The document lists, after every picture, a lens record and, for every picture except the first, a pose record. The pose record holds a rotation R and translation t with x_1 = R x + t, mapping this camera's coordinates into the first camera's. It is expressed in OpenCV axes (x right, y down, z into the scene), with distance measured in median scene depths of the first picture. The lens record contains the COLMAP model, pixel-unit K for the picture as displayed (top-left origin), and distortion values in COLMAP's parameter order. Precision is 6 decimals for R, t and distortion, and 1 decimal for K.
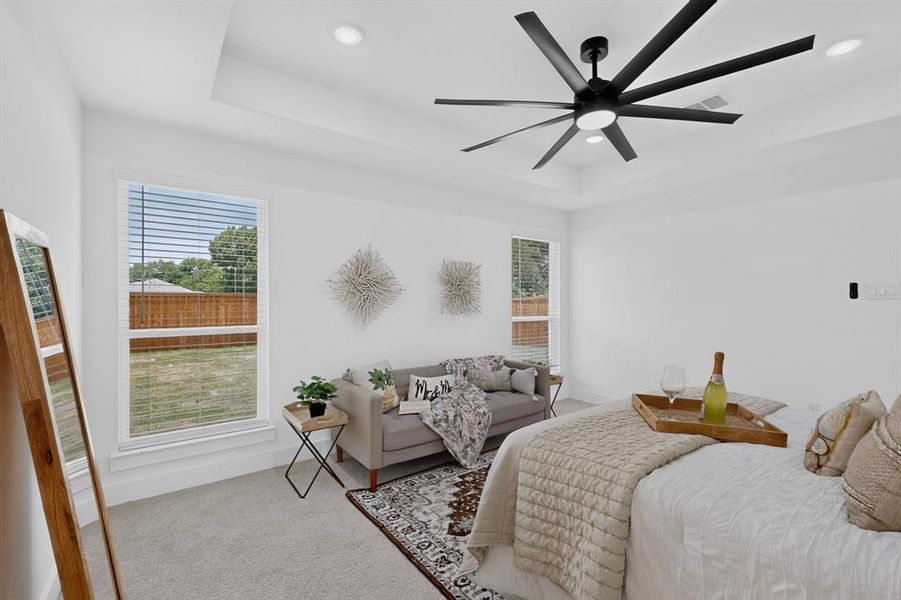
lens RADIAL K [[393.4, 0, 451.3], [0, 393.4, 301.3], [0, 0, 1]] dist [-0.002223, -0.000061]
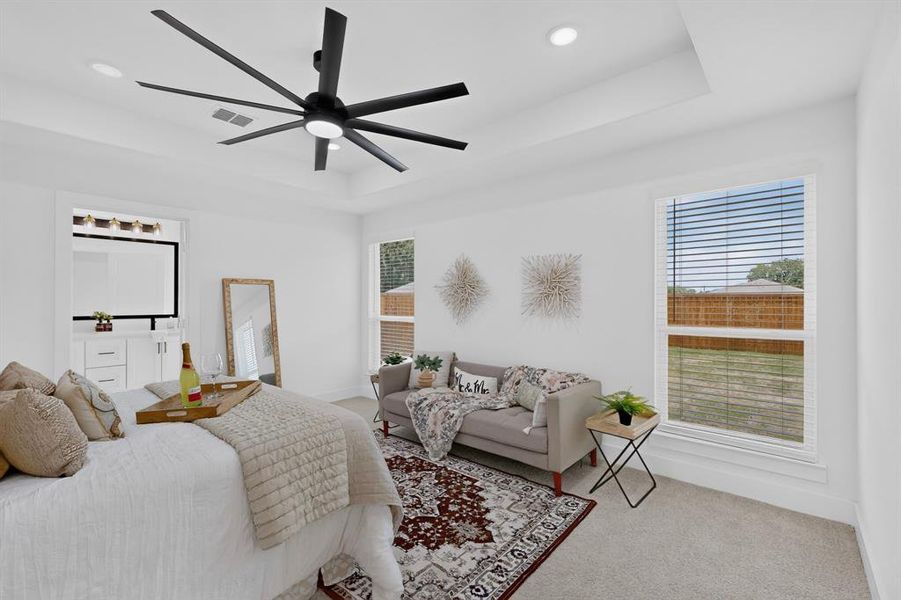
lens RADIAL K [[393.3, 0, 448.9], [0, 393.3, 304.1], [0, 0, 1]] dist [0.019599, 0.000019]
pose [[0.206847, 0.003676, -0.978366, 0.717813], [0.001026, 0.999992, 0.003974, 0.001308], [0.978373, -0.001826, 0.206841, 0.539566]]
